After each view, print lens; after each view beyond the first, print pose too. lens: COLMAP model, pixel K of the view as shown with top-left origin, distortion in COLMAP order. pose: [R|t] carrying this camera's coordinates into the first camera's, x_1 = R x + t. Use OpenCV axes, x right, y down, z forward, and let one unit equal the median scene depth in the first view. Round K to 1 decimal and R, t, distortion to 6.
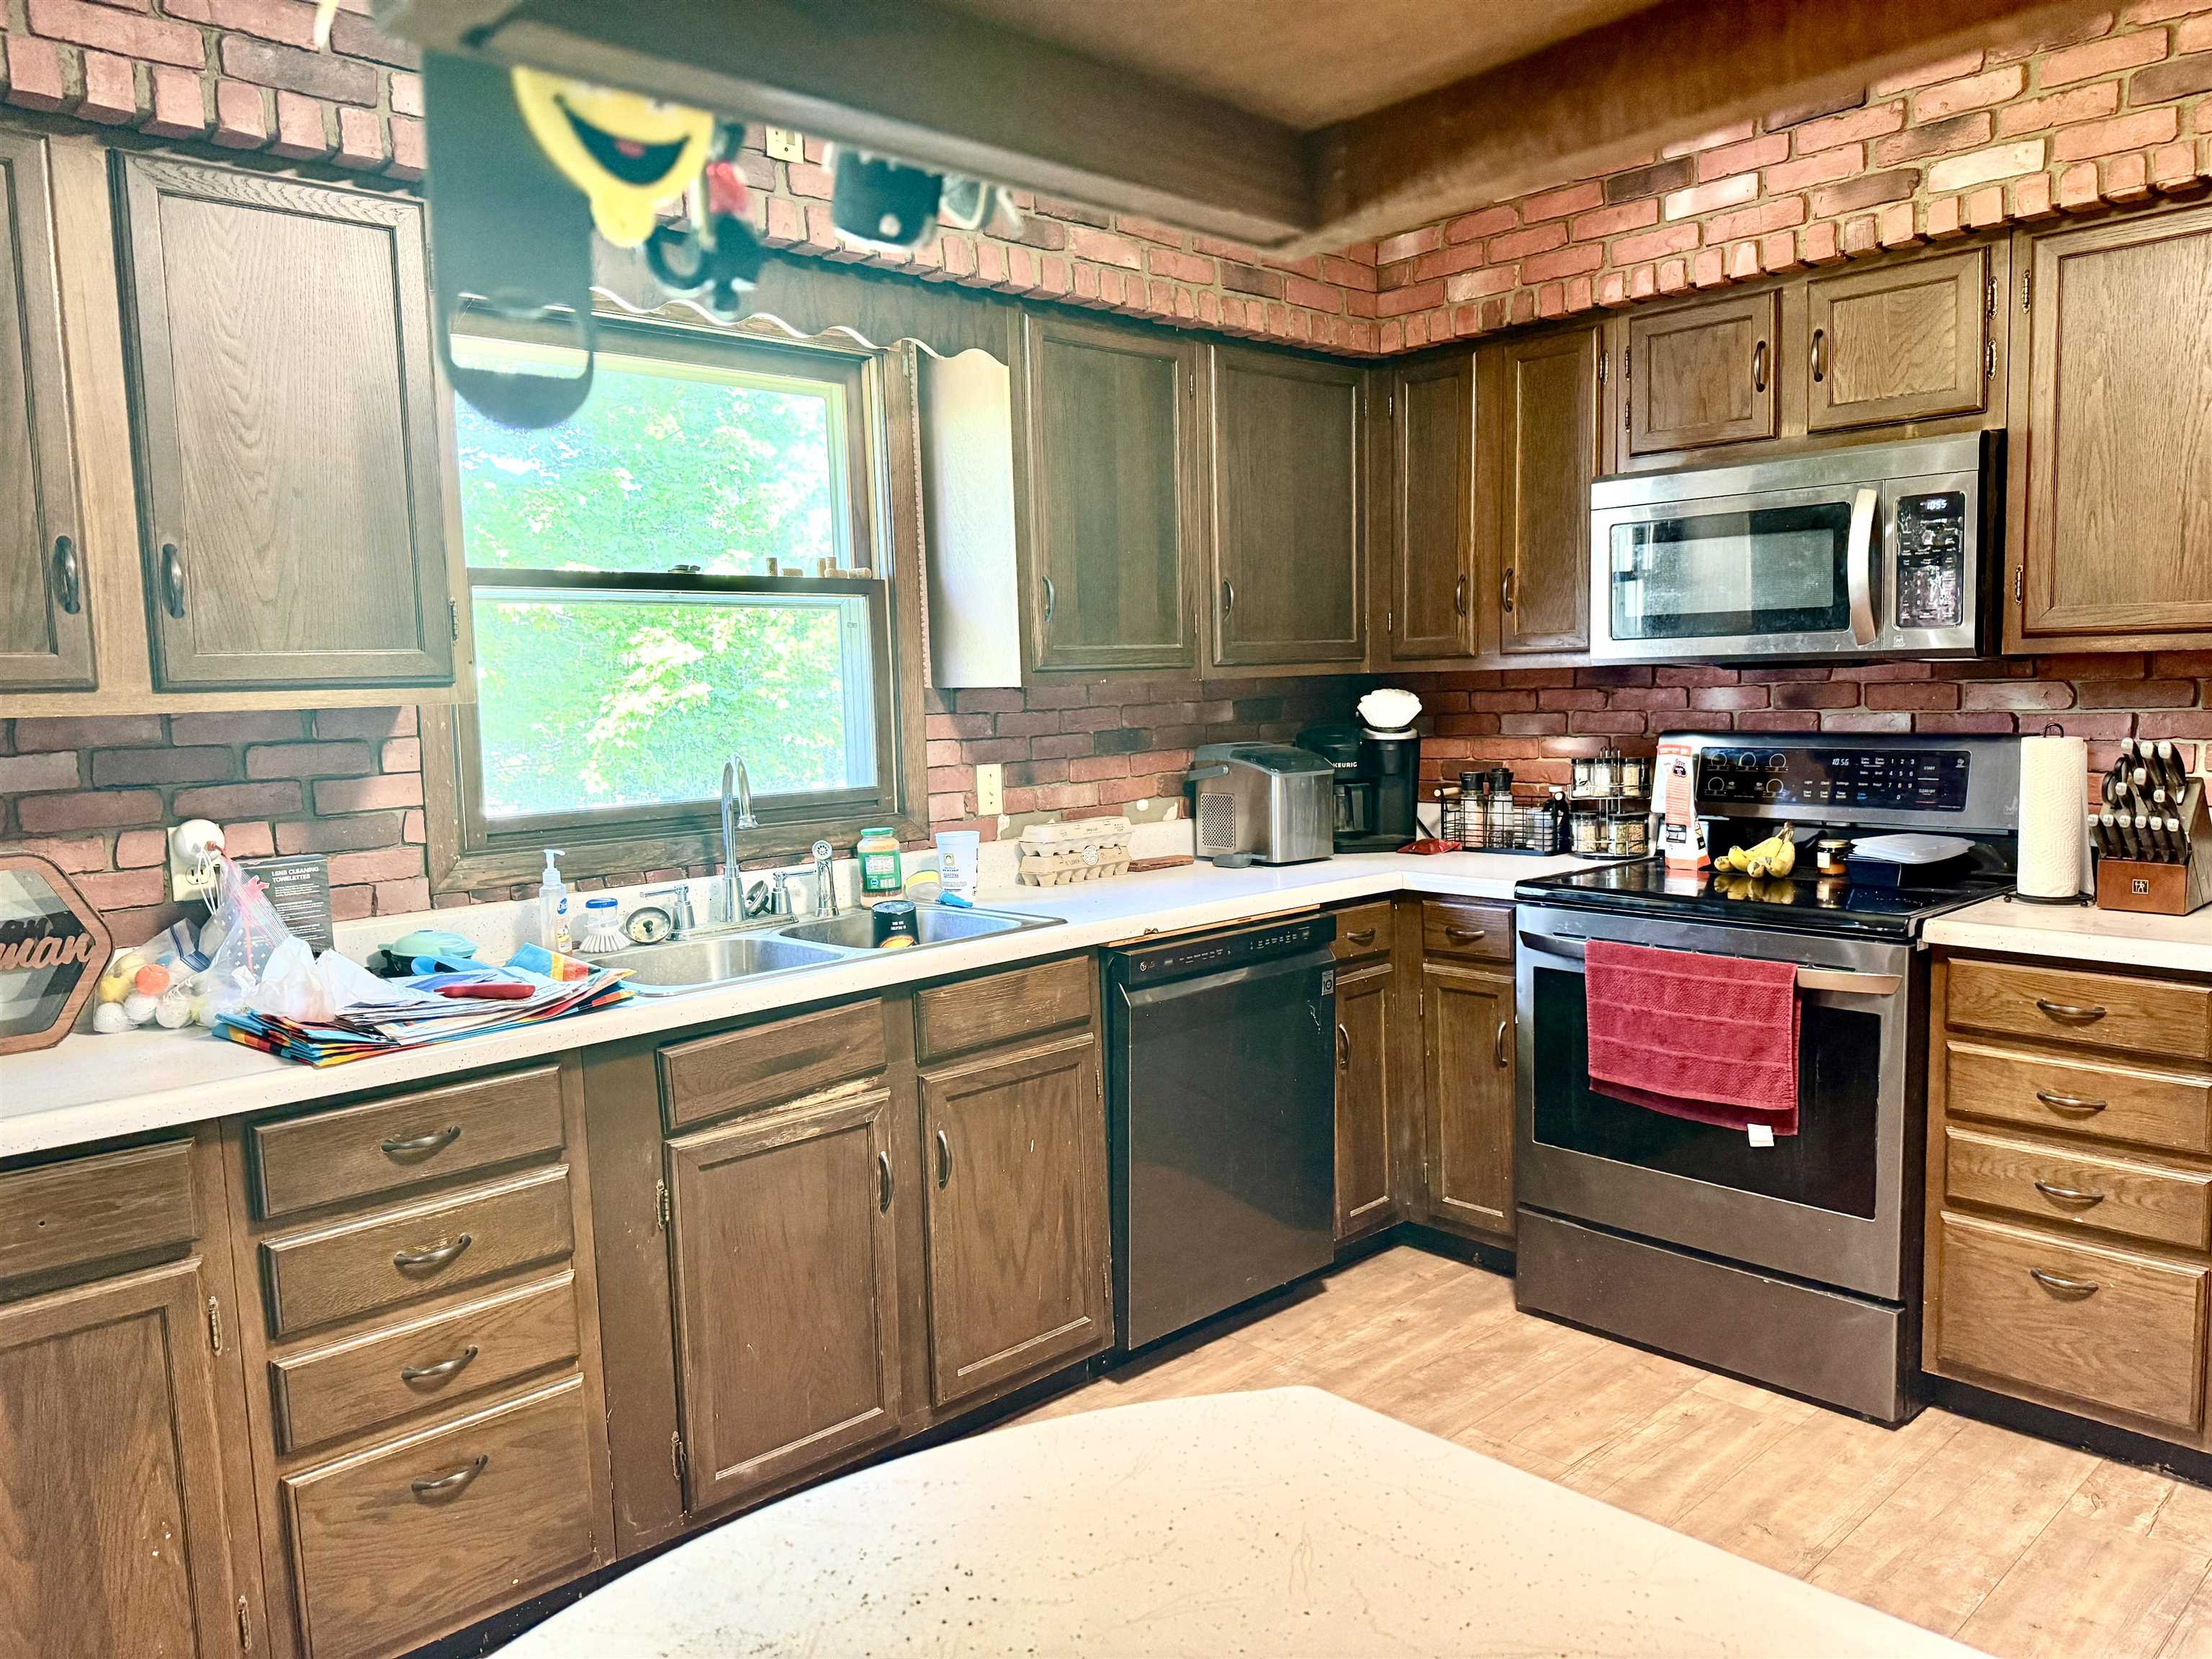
lens RADIAL K [[1549.6, 0, 1110.1], [0, 1549.6, 827.0], [0, 0, 1]] dist [0.032715, -0.041756]
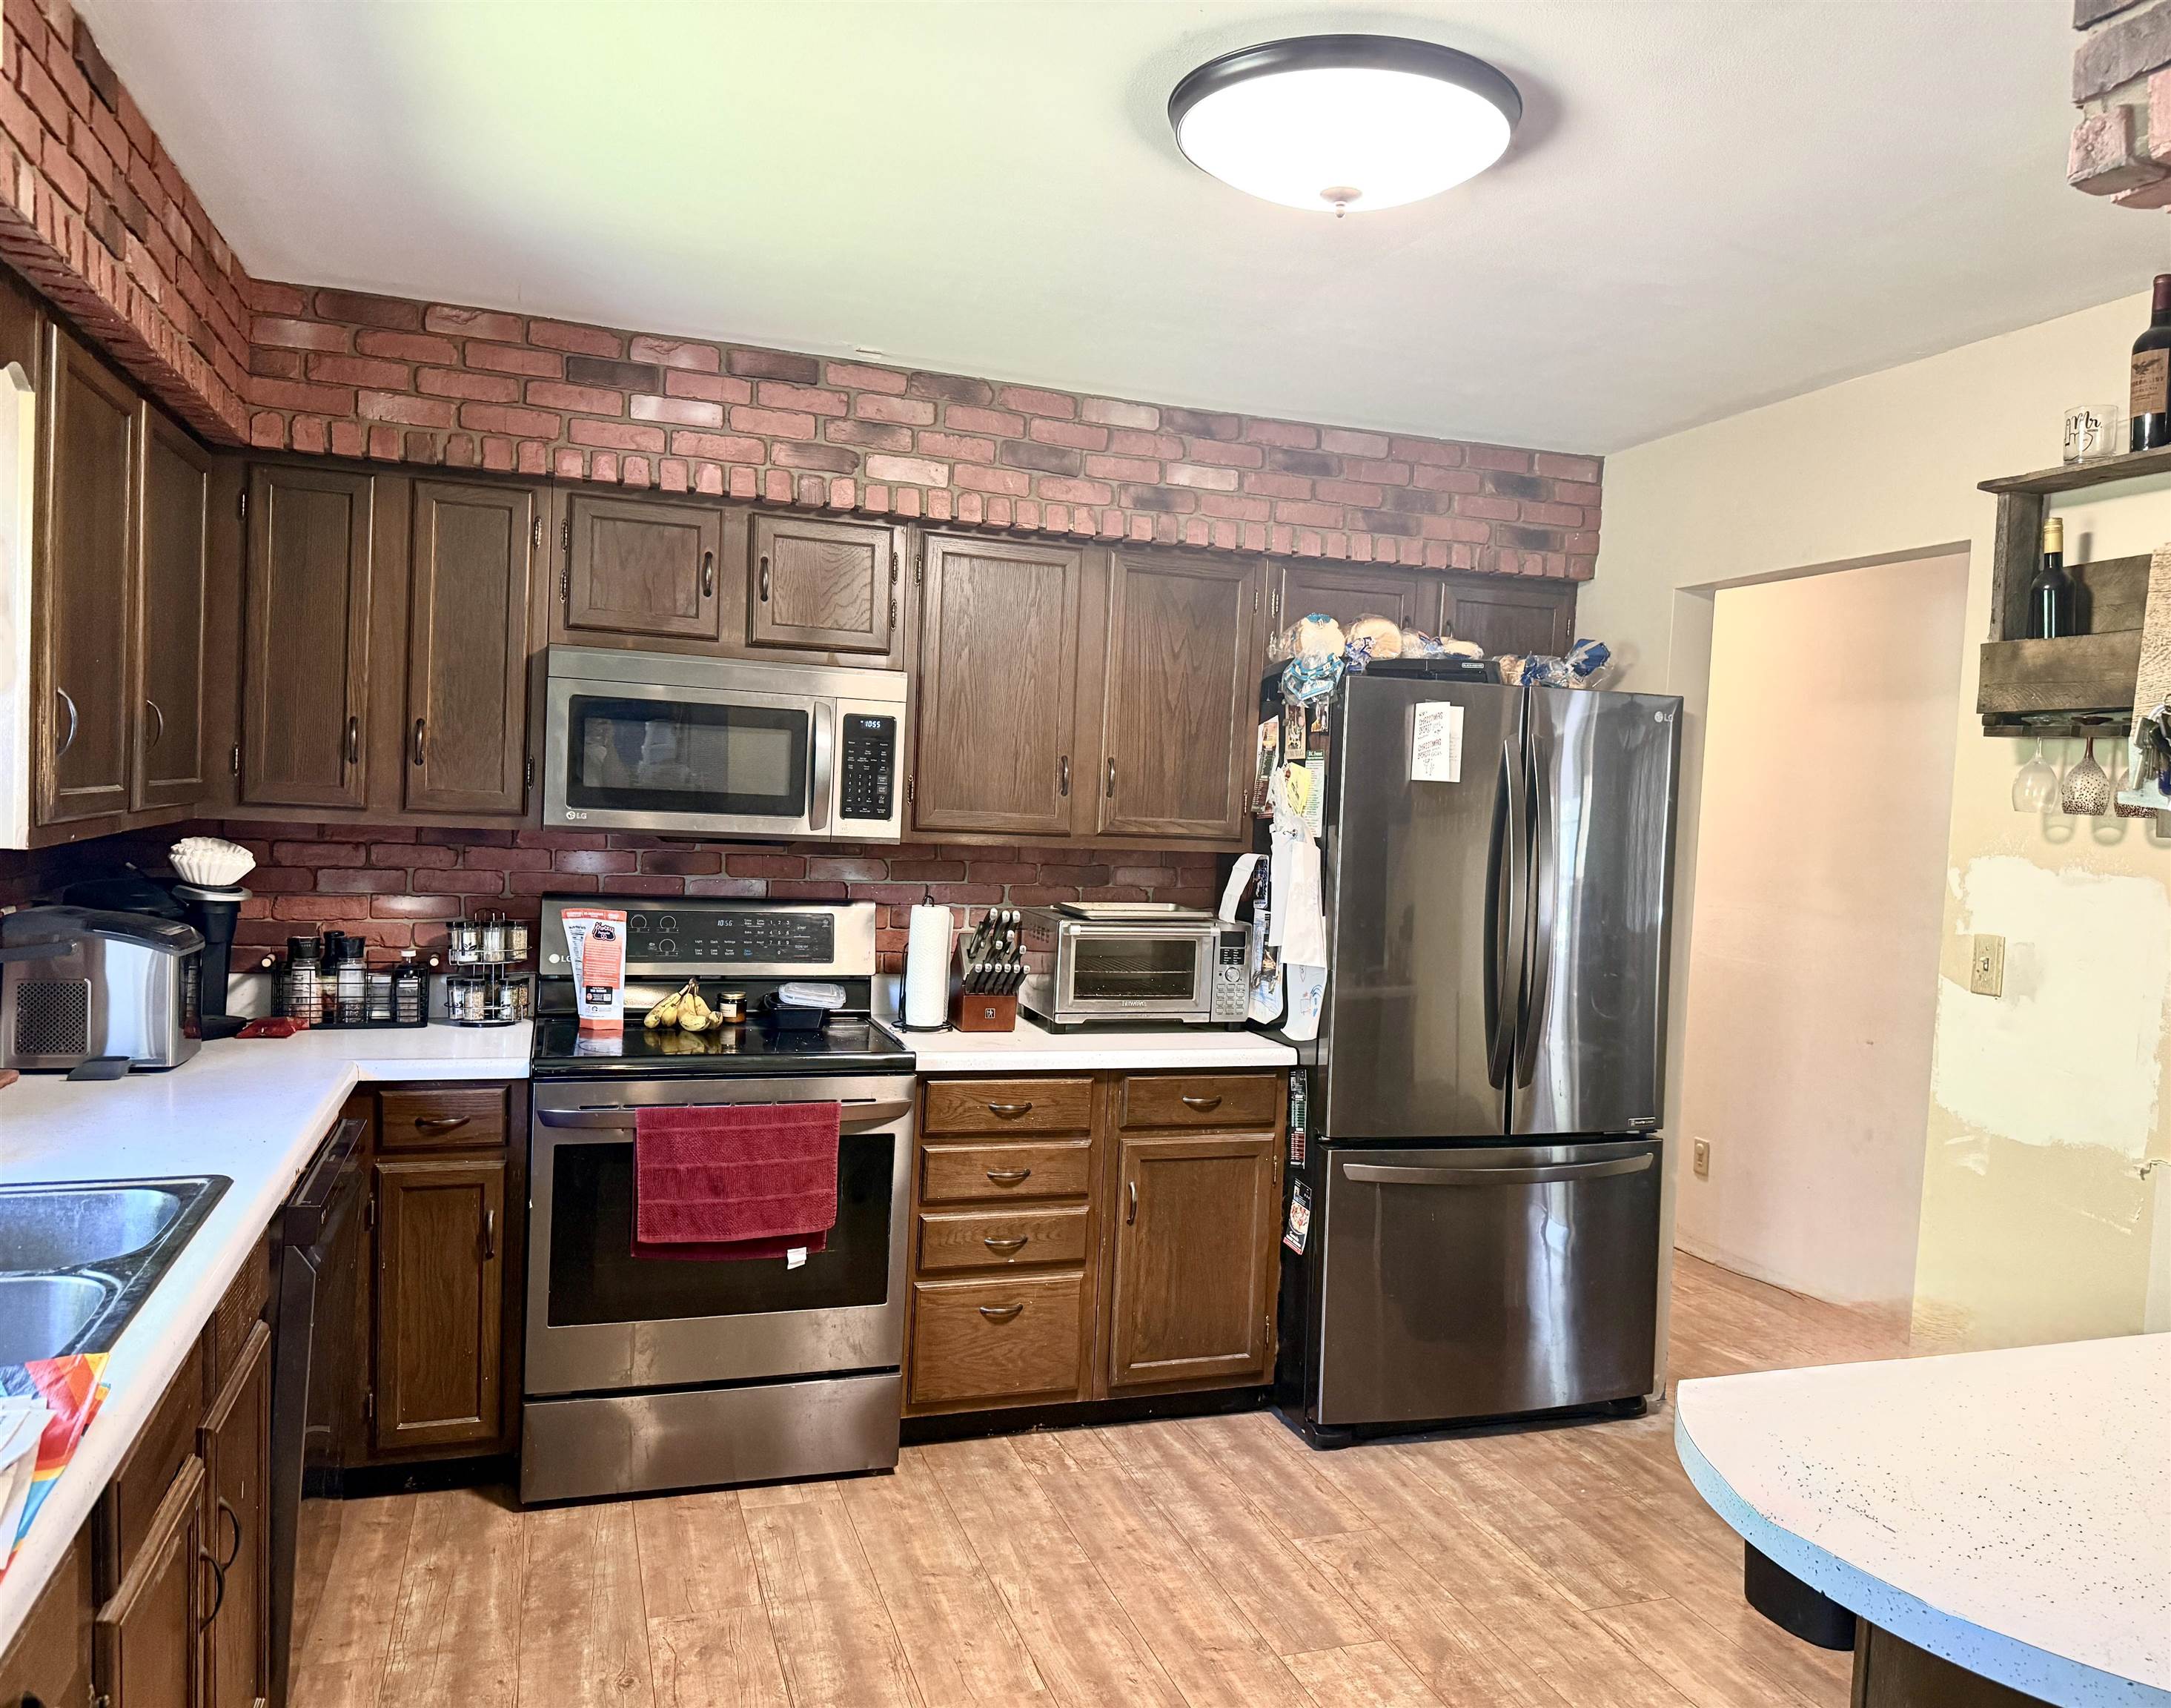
lens RADIAL K [[1619.8, 0, 1159.8], [0, 1619.8, 871.6], [0, 0, 1]] dist [0.181241, -0.366759]
pose [[0.395188, 0.000333, 0.918600, -0.567025], [0.031528, 0.999406, -0.013926, -0.058476], [-0.918059, 0.034465, 0.394942, 0.256189]]
